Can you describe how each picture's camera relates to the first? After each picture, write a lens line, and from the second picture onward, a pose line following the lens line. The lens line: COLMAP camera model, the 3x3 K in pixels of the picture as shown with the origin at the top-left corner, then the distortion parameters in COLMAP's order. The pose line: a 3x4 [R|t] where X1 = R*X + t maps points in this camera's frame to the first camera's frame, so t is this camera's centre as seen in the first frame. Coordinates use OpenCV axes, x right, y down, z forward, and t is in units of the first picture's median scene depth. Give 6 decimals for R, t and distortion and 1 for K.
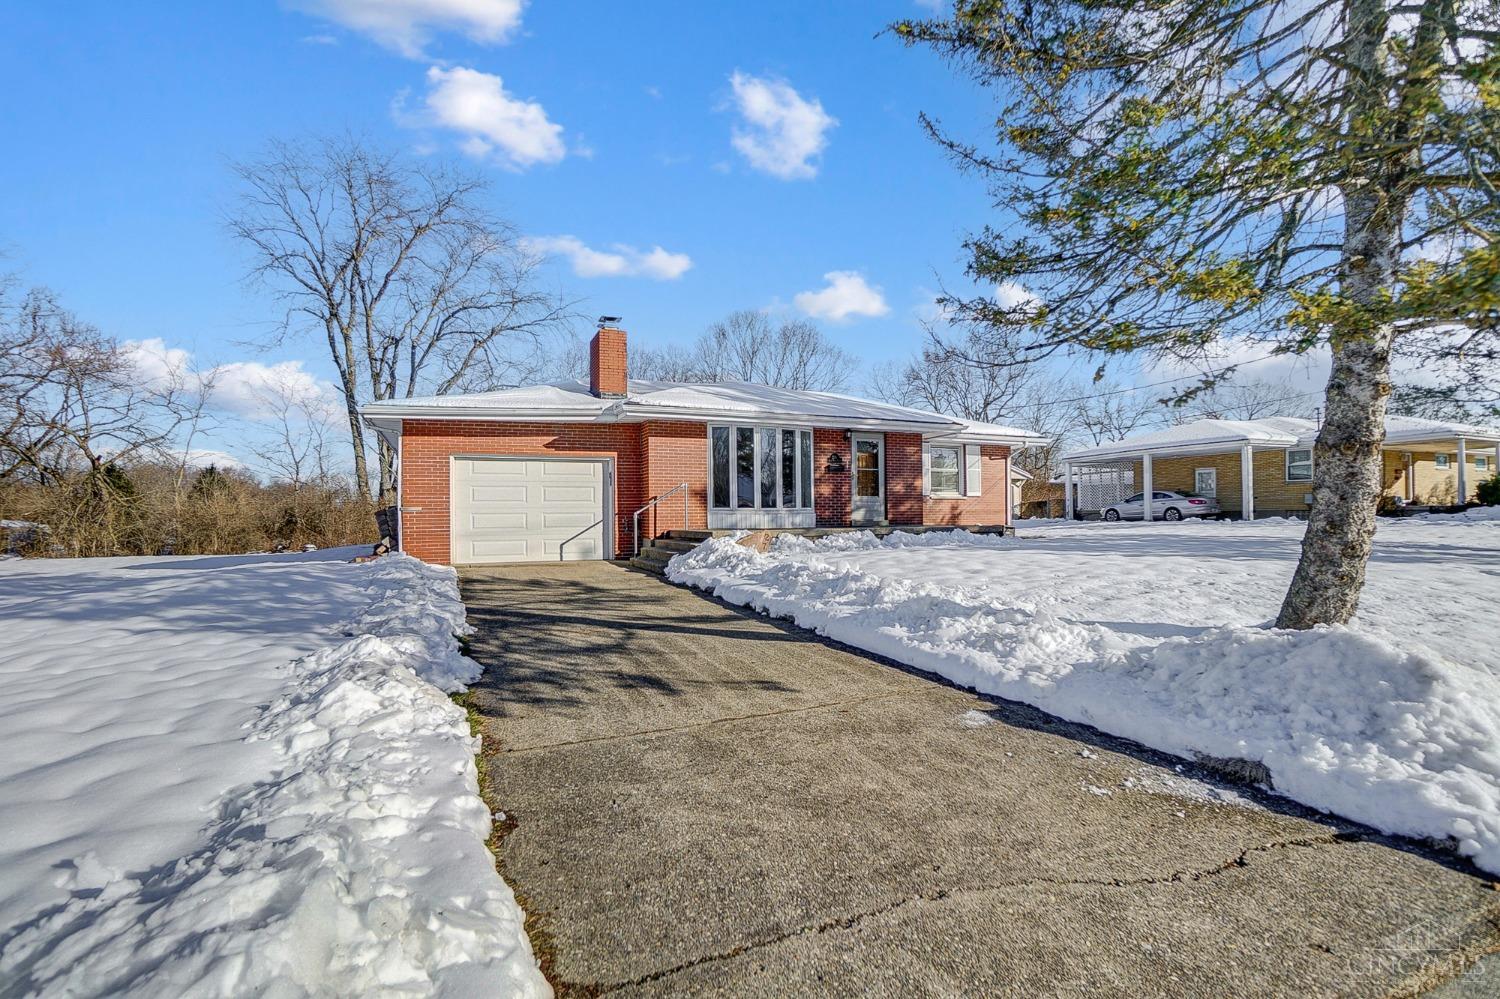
lens RADIAL K [[680.0, 0, 732.1], [0, 680.0, 499.3], [0, 0, 1]] dist [-0.049768, 0.021875]
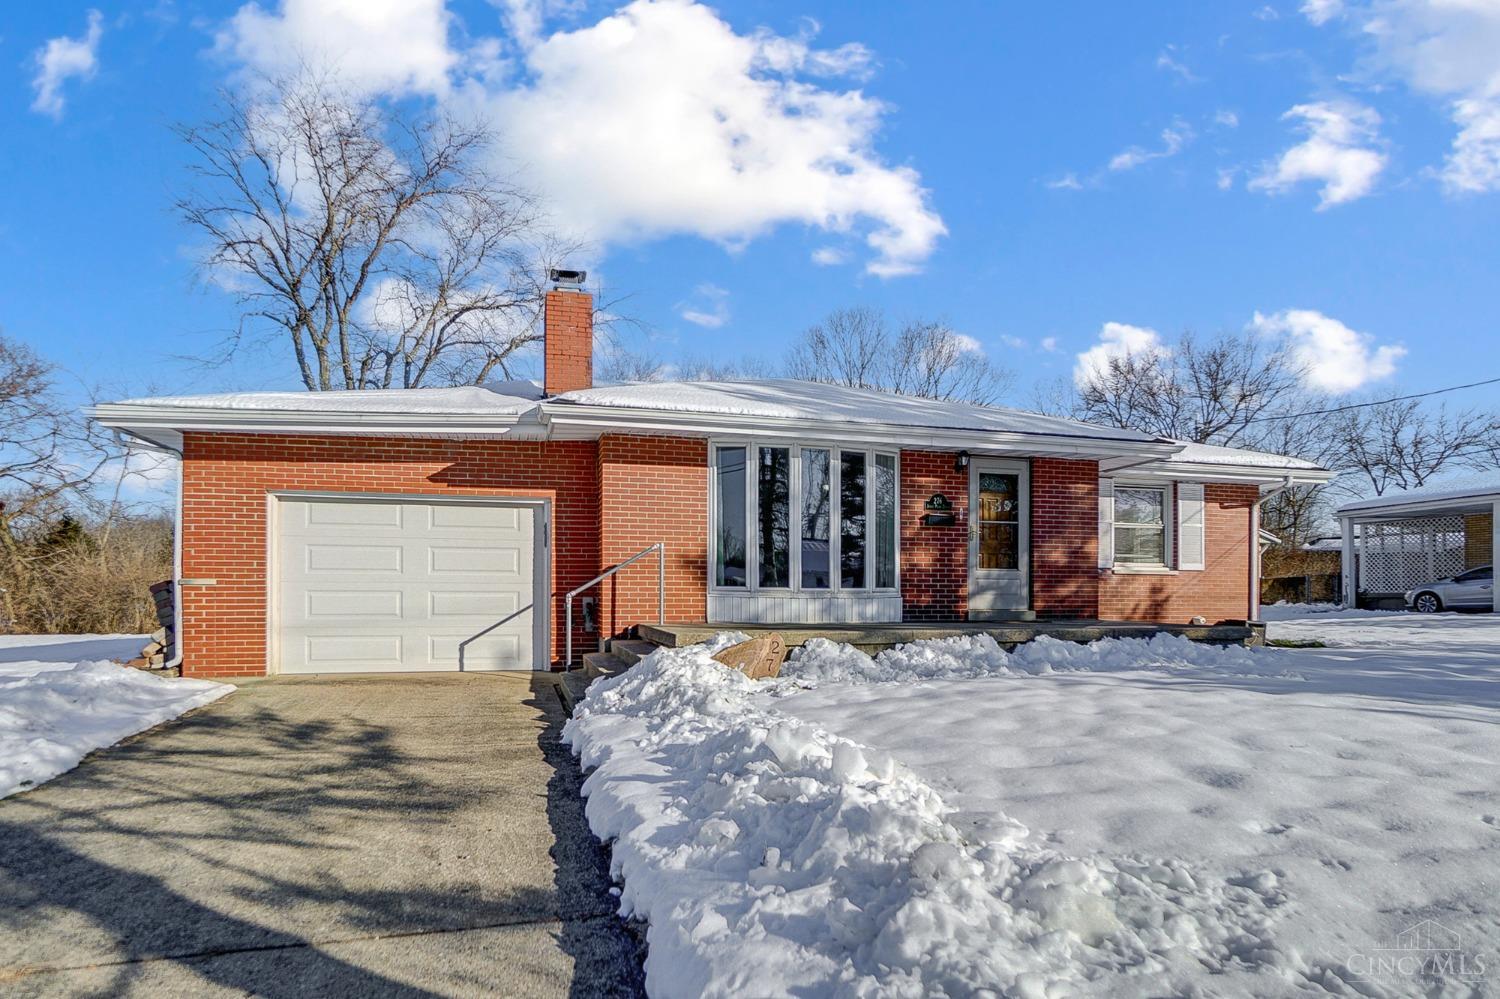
lens RADIAL K [[845.4, 0, 743.9], [0, 845.4, 565.3], [0, 0, 1]] dist [-0.007236, 0.000523]
pose [[0.990977, 0.011033, -0.133580, 0.082316], [-0.011247, 0.999936, -0.000847, -0.004701], [0.133563, 0.002341, 0.991038, 0.261325]]
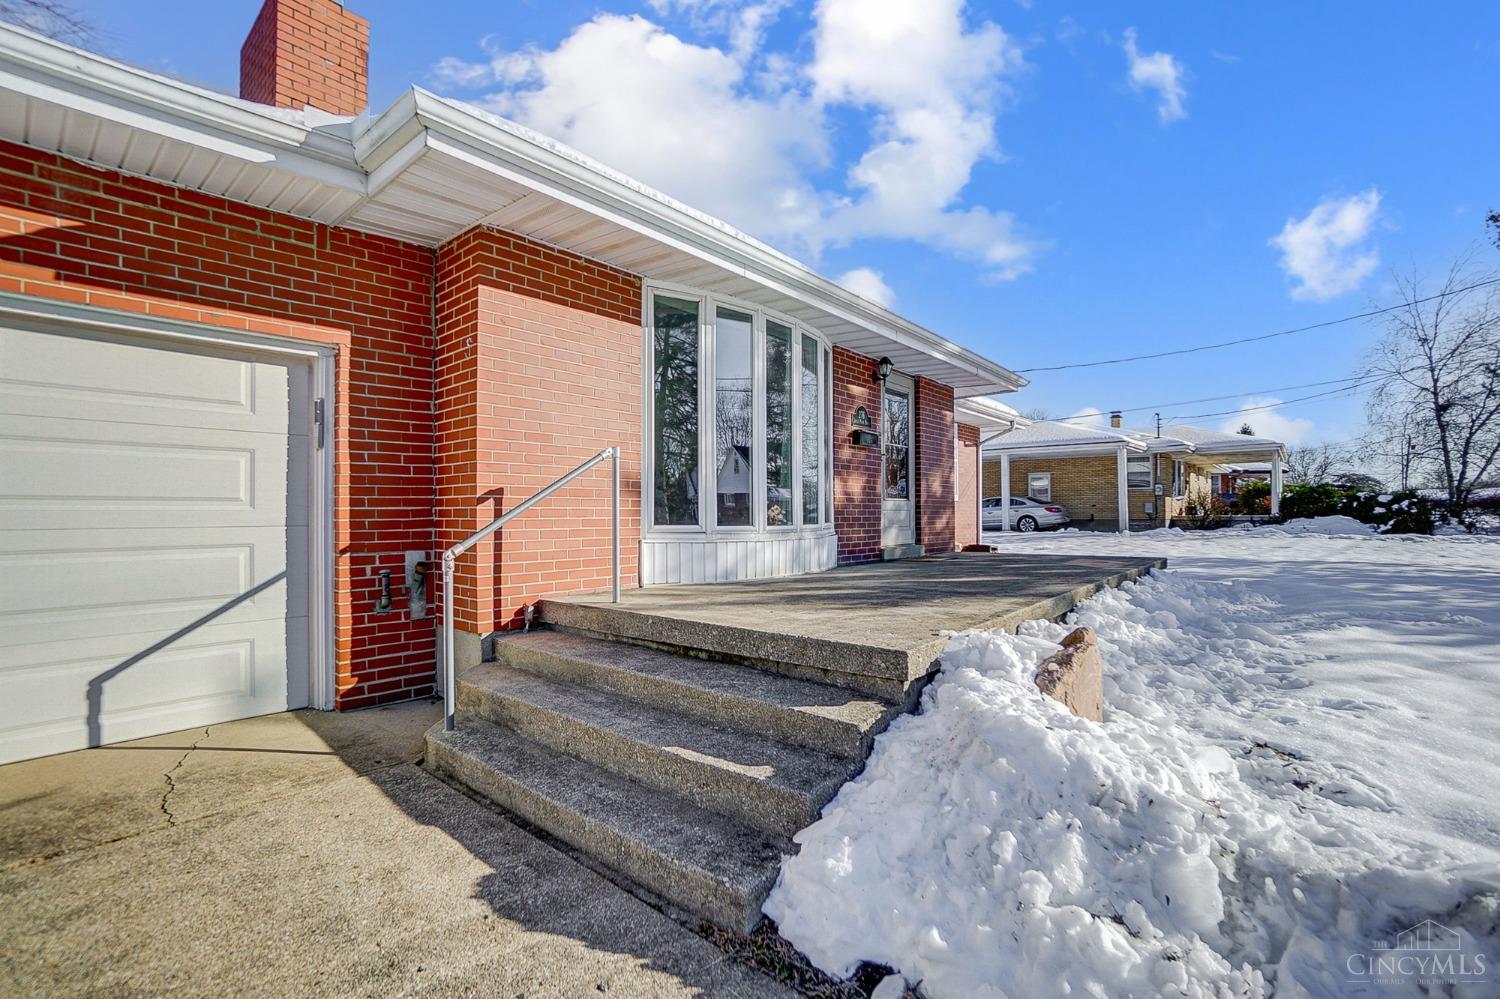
lens RADIAL K [[680.0, 0, 732.1], [0, 680.0, 499.3], [0, 0, 1]] dist [-0.049768, 0.021875]
pose [[0.903947, 0.014615, 0.427395, -0.128373], [-0.013806, 0.999892, -0.004992, 0.000179], [-0.427422, -0.001388, 0.904051, 0.606005]]
